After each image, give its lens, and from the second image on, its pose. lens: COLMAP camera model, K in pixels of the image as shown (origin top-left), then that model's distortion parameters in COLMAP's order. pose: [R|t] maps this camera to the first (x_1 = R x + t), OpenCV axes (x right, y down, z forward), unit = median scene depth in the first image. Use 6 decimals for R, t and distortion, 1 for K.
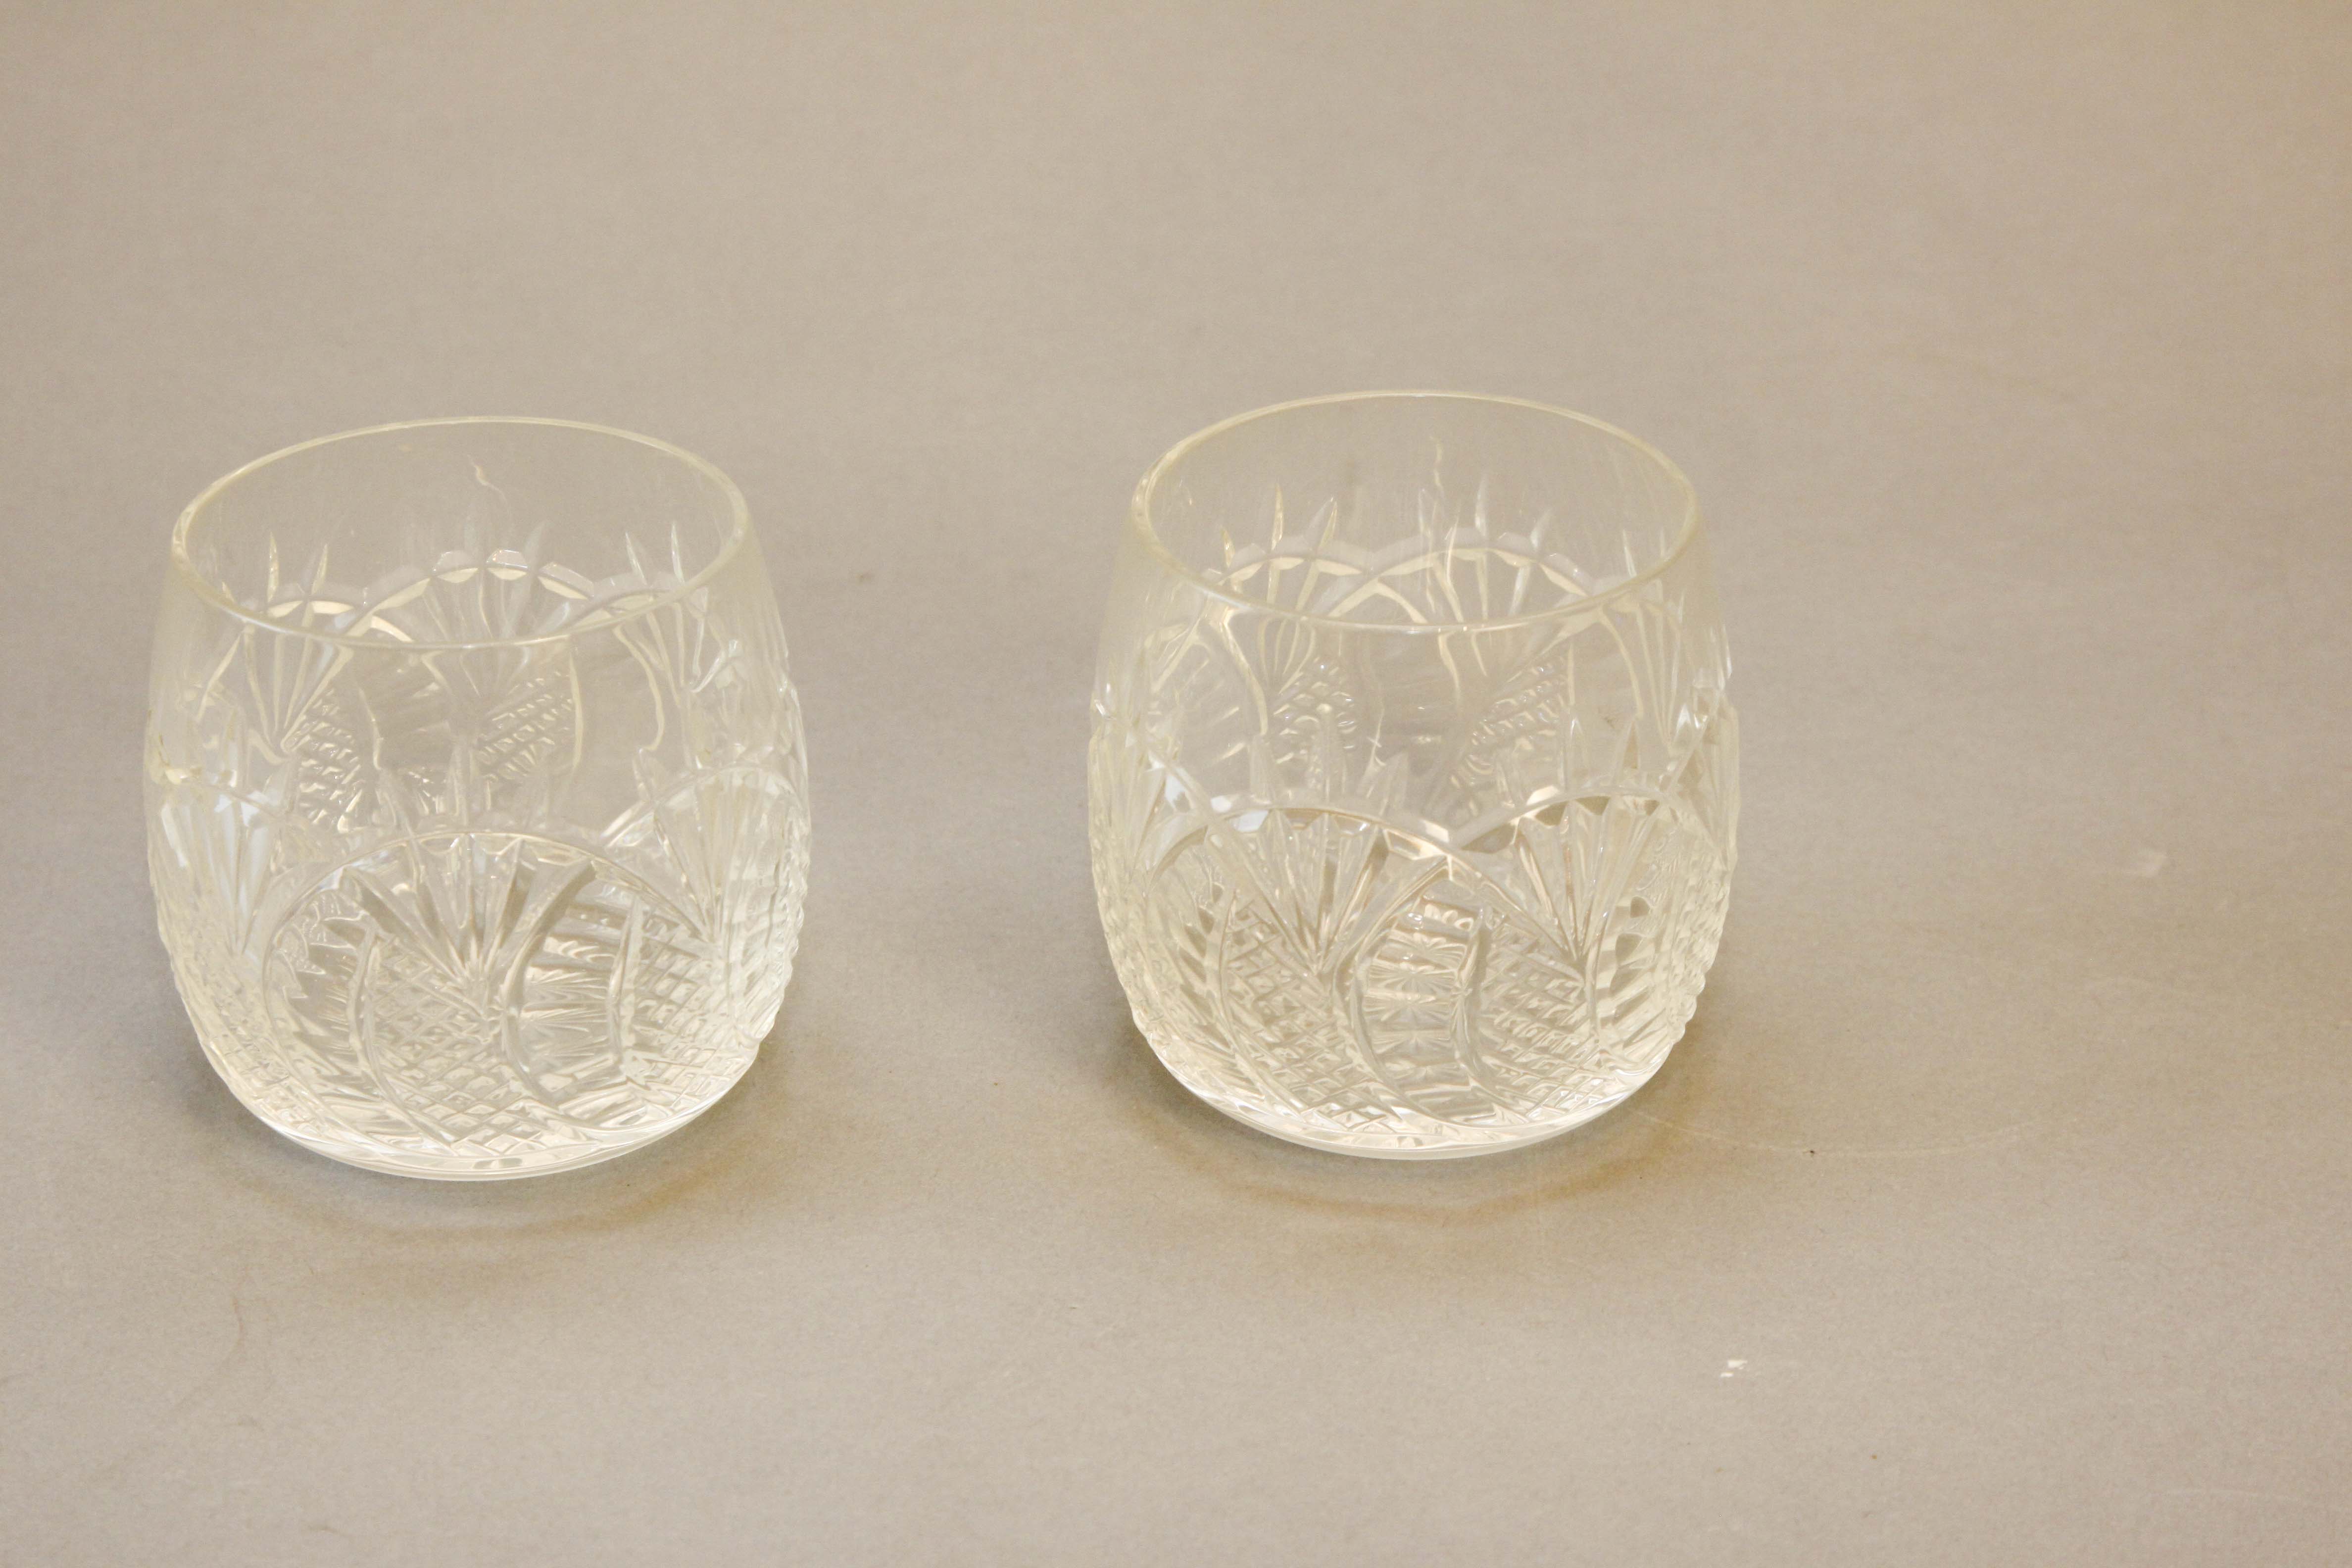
lens RADIAL K [[6499.5, 0, 1178.3], [0, 6499.5, 782.4], [0, 0, 1]] dist [0.315435, 0.000000]
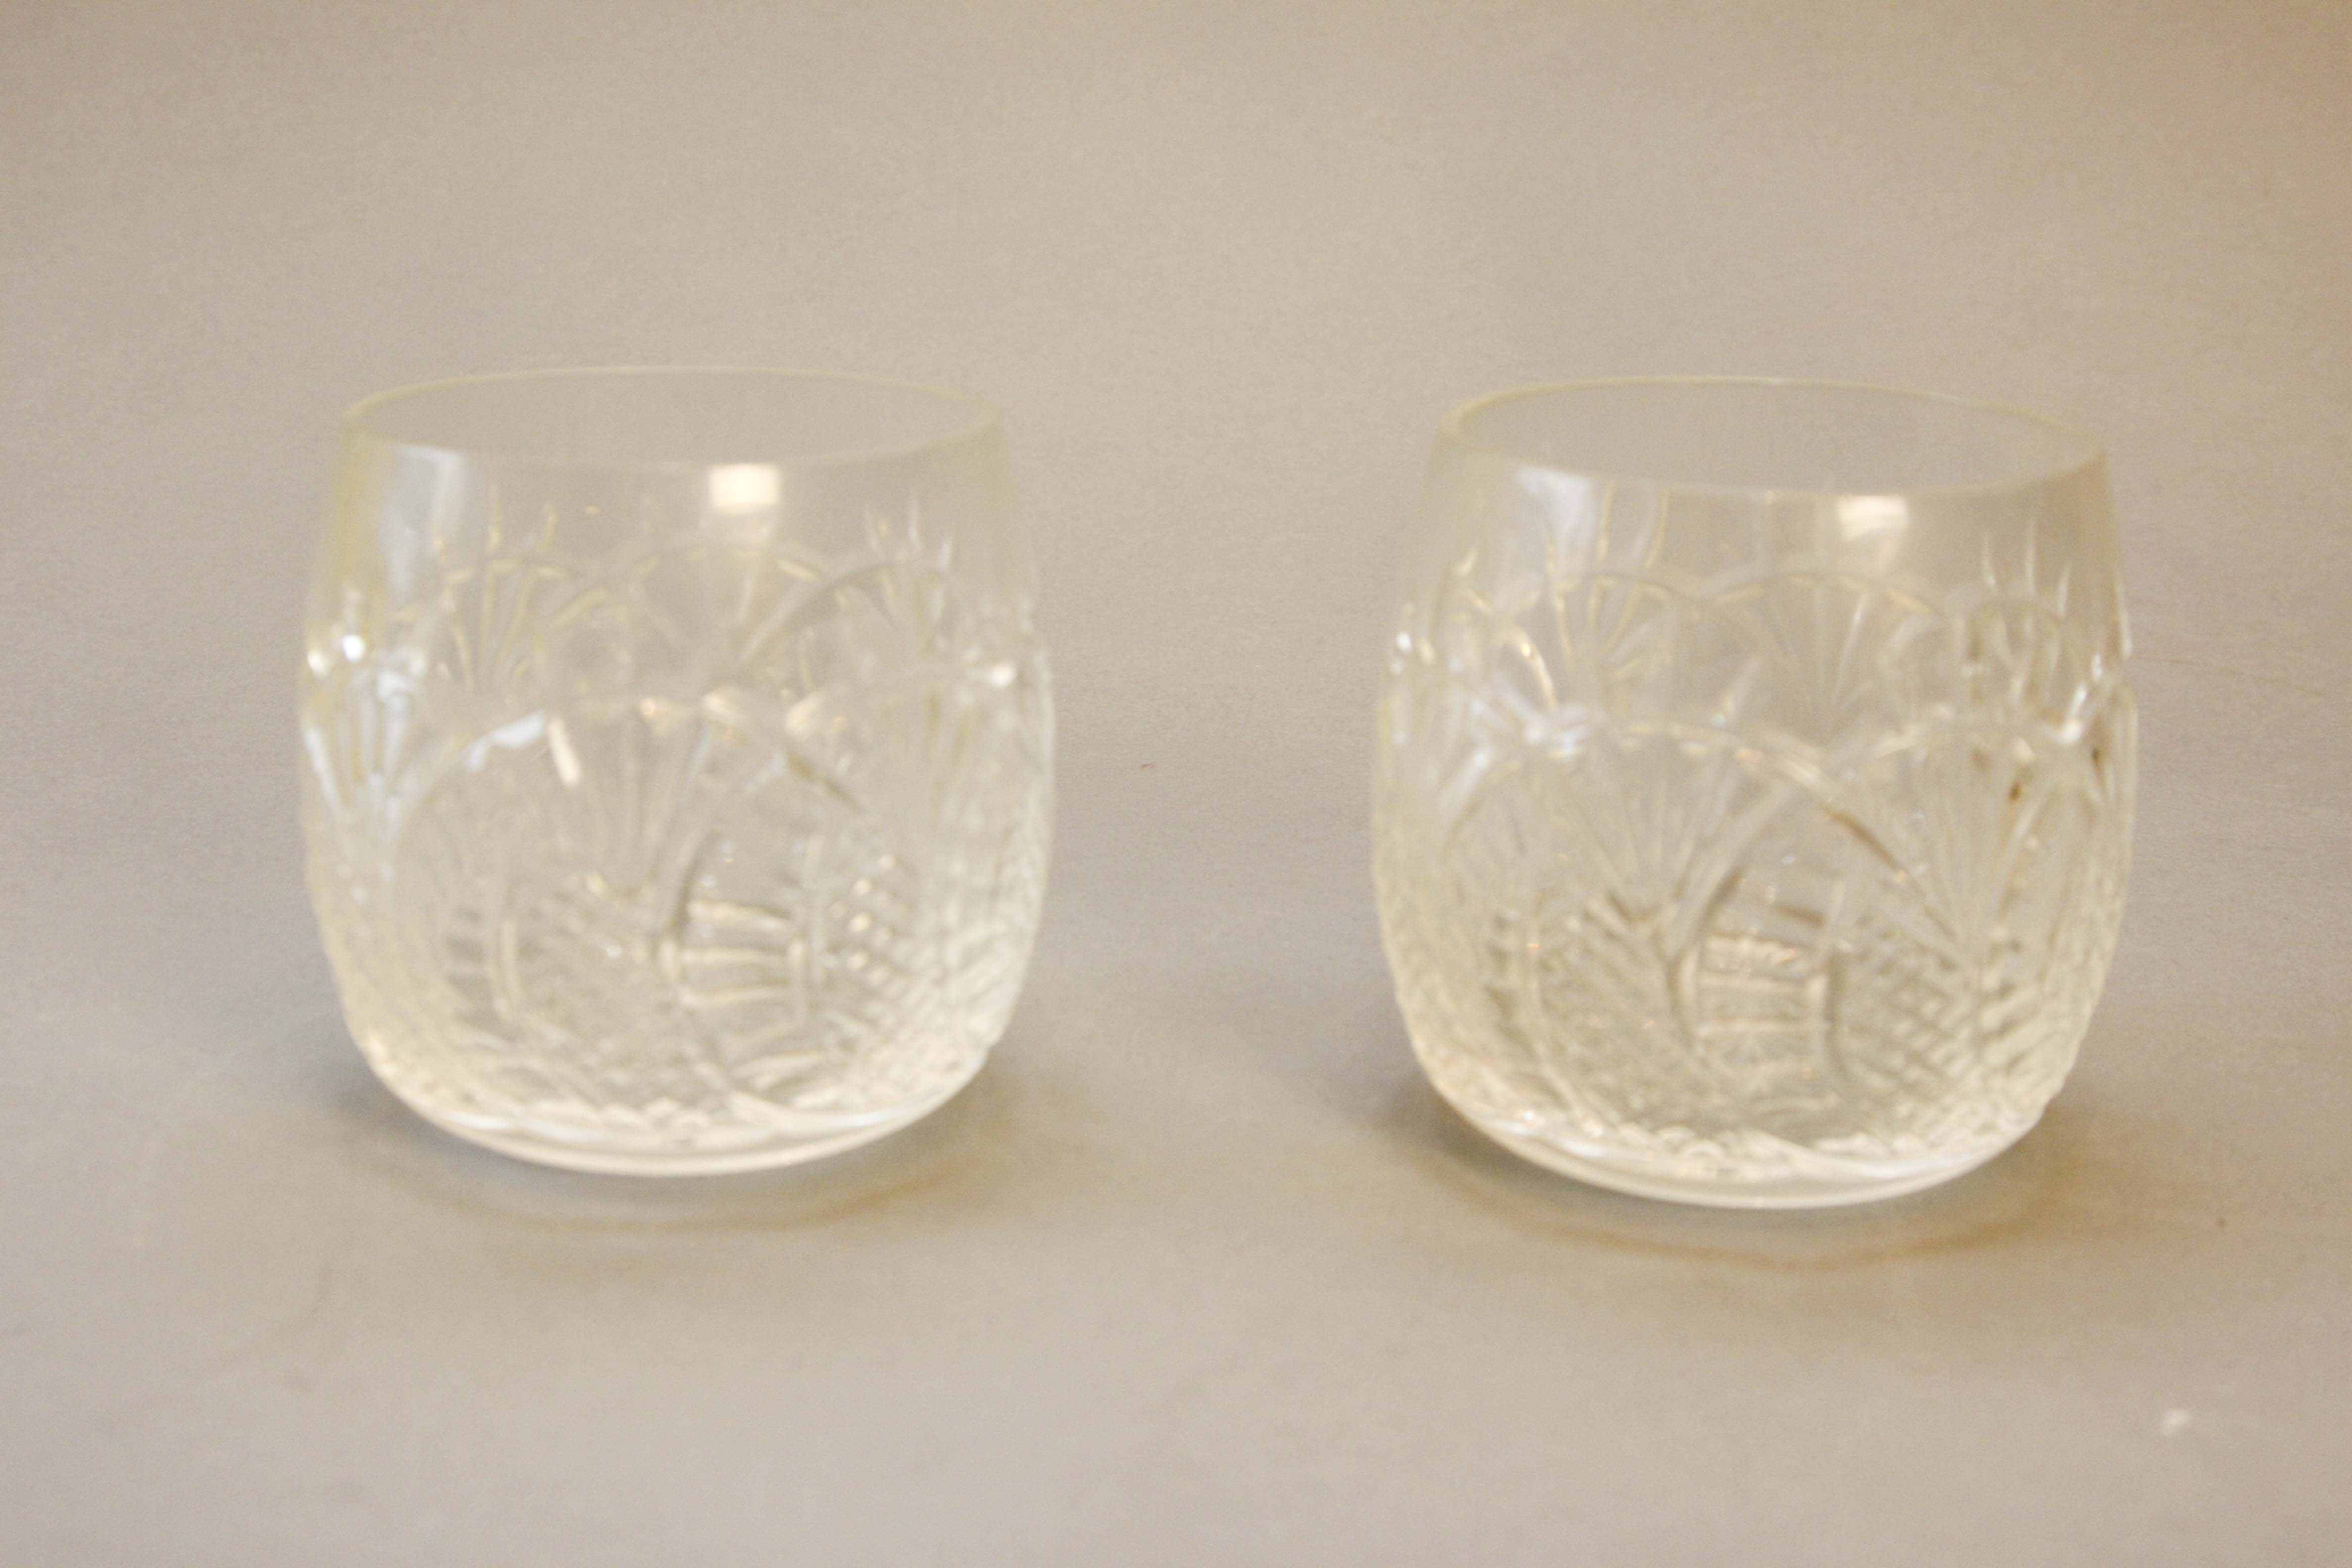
lens RADIAL K [[3915.3, 0, 1171.1], [0, 3915.3, 785.9], [0, 0, 1]] dist [0.015782, 0.000000]
pose [[0.997740, 0.035587, -0.057003, -0.010887], [-0.046267, 0.978975, -0.198663, 0.109375], [0.048735, 0.200852, 0.978409, 0.494884]]
